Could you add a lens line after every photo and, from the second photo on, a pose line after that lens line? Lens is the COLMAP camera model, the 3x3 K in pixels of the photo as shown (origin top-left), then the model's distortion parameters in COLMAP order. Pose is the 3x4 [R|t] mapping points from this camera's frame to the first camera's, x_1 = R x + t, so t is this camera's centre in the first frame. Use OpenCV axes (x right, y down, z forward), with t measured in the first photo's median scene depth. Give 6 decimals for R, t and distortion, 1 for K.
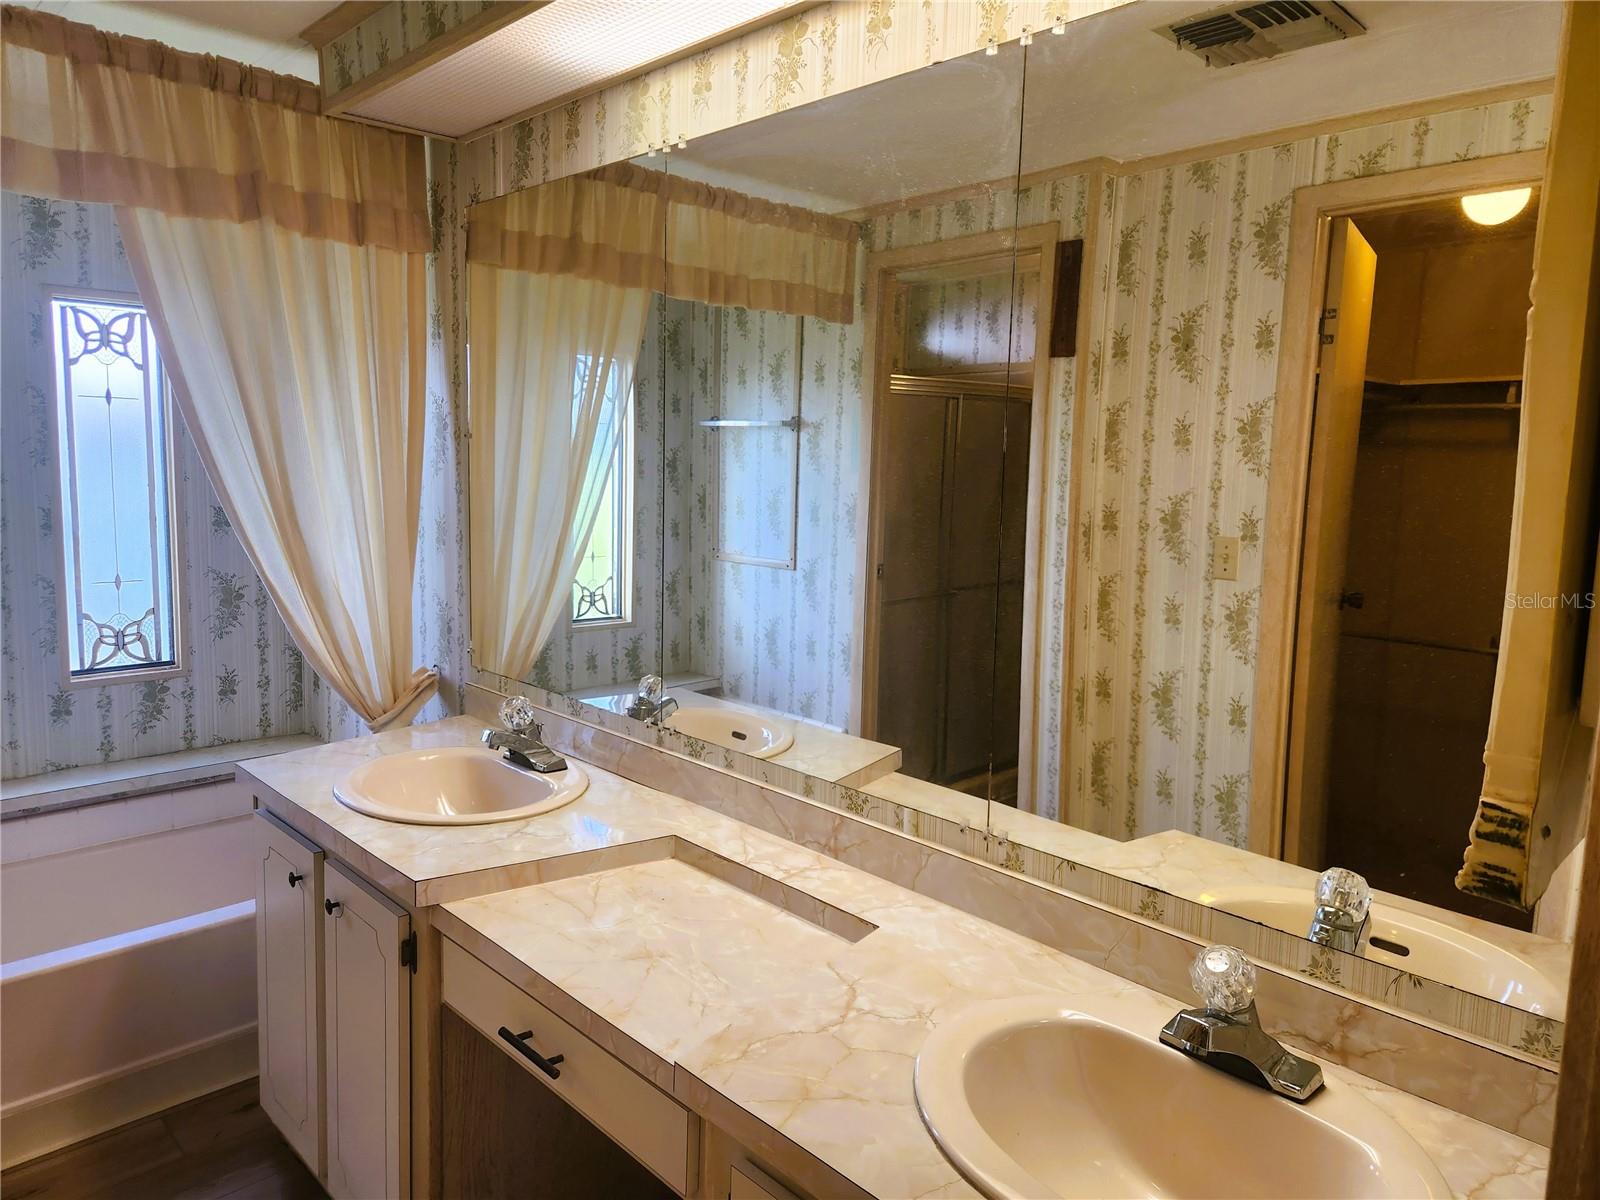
lens RADIAL K [[1099.2, 0, 795.2], [0, 1099.2, 597.2], [0, 0, 1]] dist [0.050142, -0.011620]
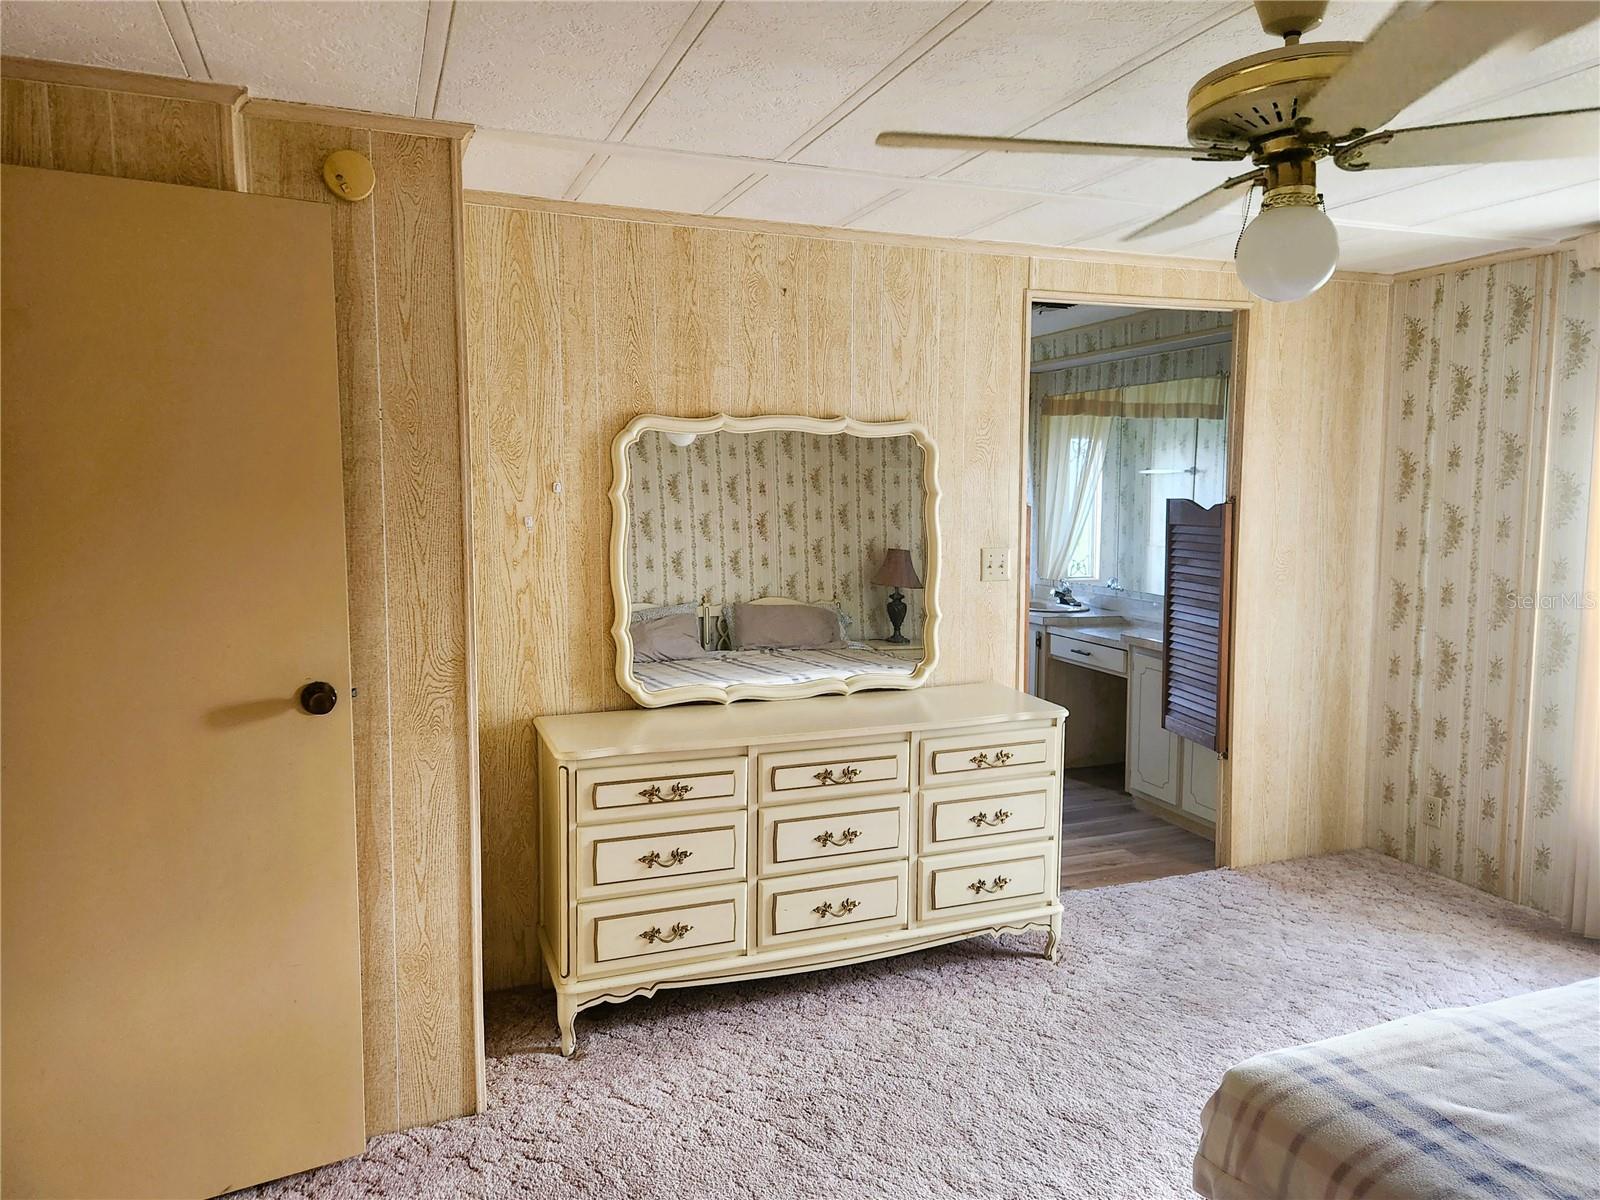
lens RADIAL K [[1099.2, 0, 796.0], [0, 1099.2, 597.7], [0, 0, 1]] dist [0.050142, -0.011620]
pose [[0.921587, 0.015182, -0.387875, 0.108988], [-0.027182, 0.999306, -0.025470, 0.120745], [0.387219, 0.034016, 0.921360, -0.961347]]
